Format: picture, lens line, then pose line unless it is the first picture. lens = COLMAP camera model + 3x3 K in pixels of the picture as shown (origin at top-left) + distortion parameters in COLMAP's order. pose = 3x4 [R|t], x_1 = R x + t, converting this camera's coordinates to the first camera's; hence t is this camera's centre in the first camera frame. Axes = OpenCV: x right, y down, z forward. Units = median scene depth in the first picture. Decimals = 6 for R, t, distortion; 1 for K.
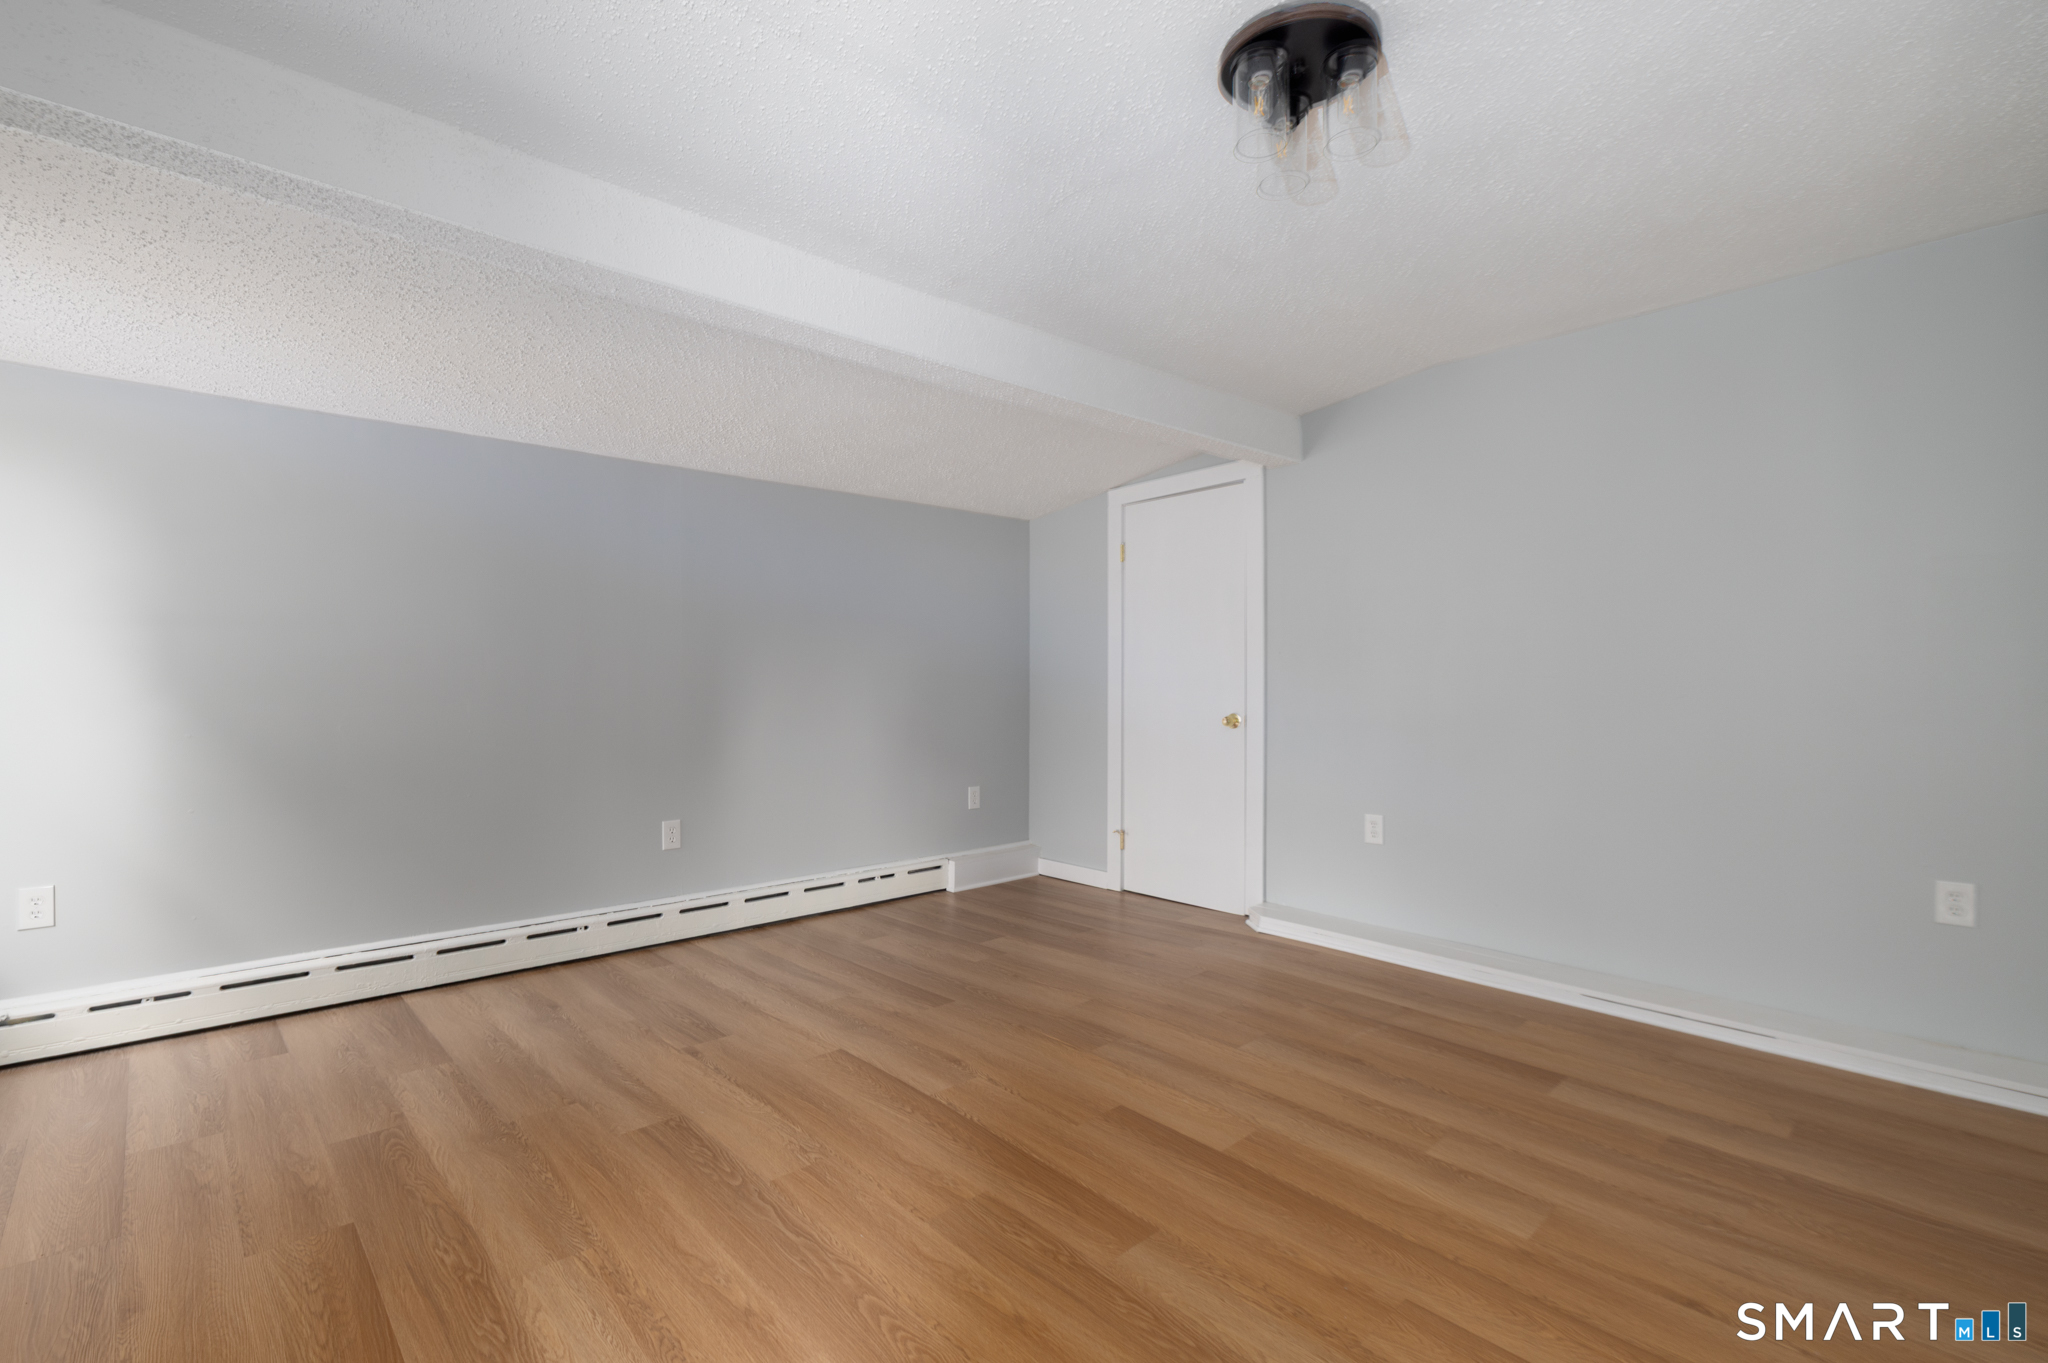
lens RADIAL K [[902.9, 0, 1025.2], [0, 902.9, 683.9], [0, 0, 1]] dist [0.002325, 0.000305]
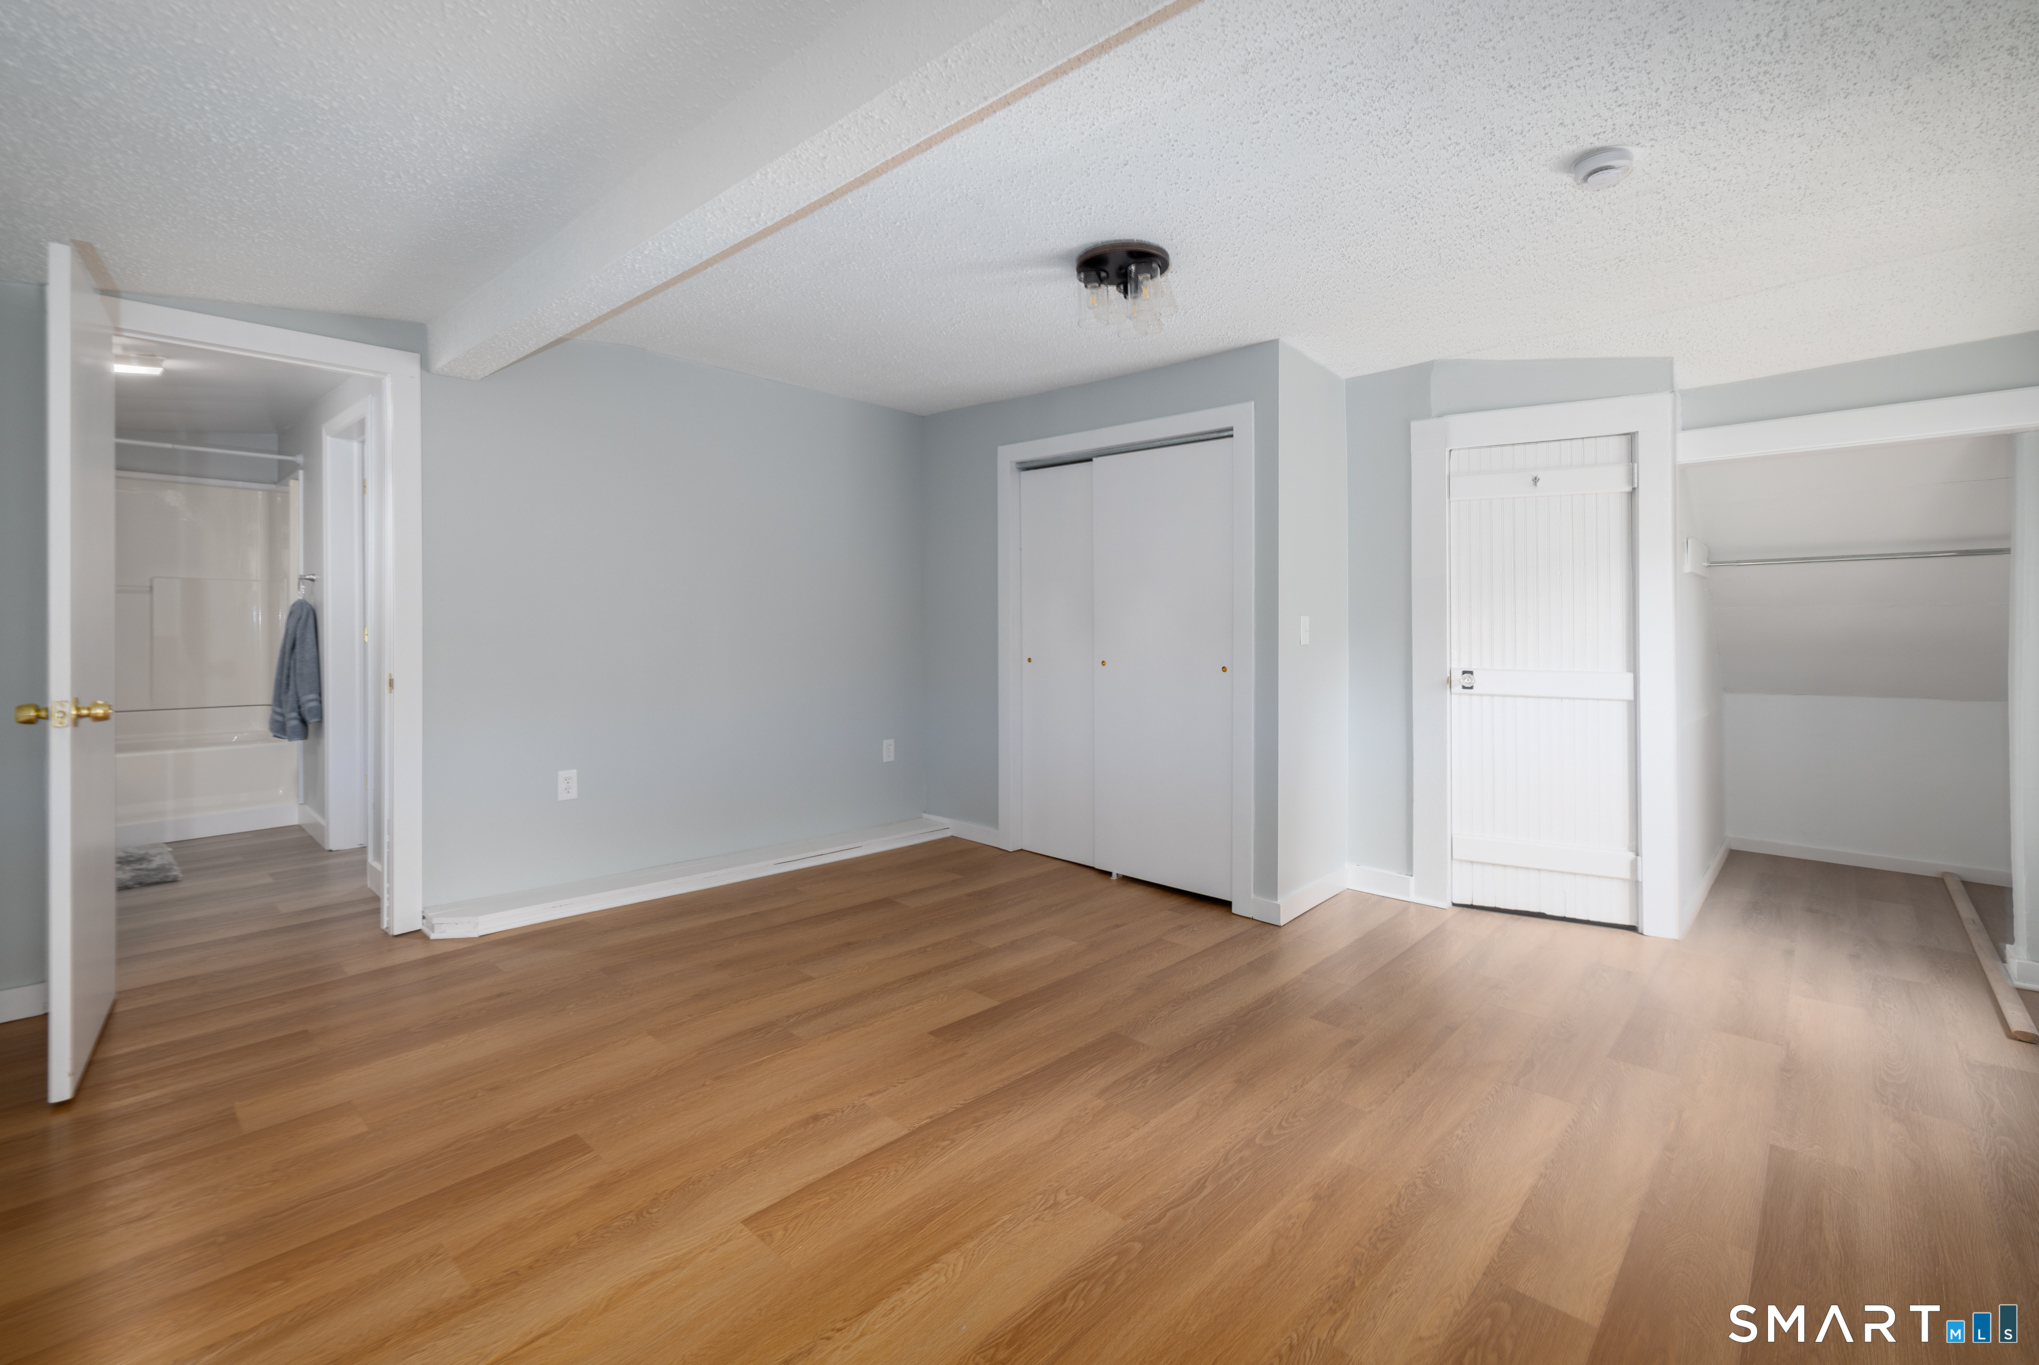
lens RADIAL K [[899.0, 0, 1036.6], [0, 899.0, 633.2], [0, 0, 1]] dist [0.002325, 0.000305]
pose [[-0.076909, -0.001535, 0.997037, -1.038983], [-0.005987, 0.999981, 0.001078, 0.017382], [-0.997020, -0.005886, -0.076917, 1.093328]]
